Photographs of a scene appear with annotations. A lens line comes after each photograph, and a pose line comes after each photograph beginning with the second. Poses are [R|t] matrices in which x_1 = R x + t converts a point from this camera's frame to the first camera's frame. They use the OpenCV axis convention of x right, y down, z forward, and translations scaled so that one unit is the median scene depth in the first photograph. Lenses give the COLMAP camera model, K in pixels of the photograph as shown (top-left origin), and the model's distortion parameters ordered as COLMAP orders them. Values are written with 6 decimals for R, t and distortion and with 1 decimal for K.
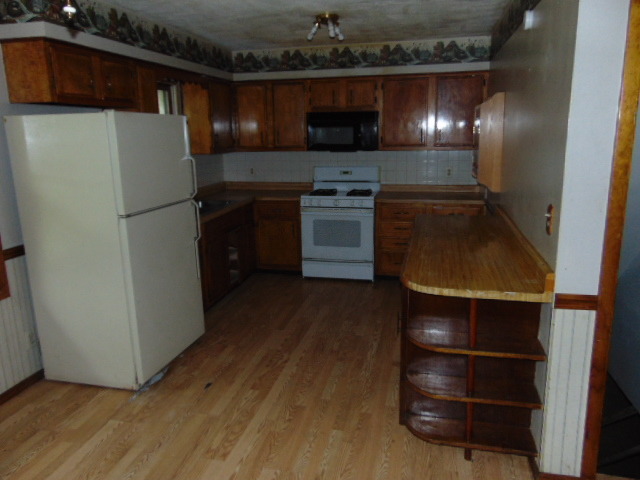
lens RADIAL K [[479.4, 0, 319.5], [0, 479.4, 235.7], [0, 0, 1]] dist [-0.000891, 0.011679]
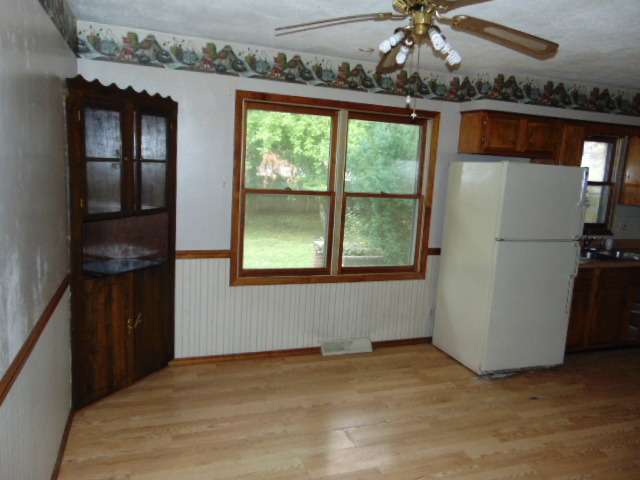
lens RADIAL K [[479.4, 0, 319.5], [0, 479.4, 238.1], [0, 0, 1]] dist [-0.000891, 0.011679]
pose [[0.546634, 0.174834, -0.818917, 0.371151], [-0.242769, 0.969047, 0.044836, 0.014602], [0.801408, 0.174299, 0.572158, -0.137453]]
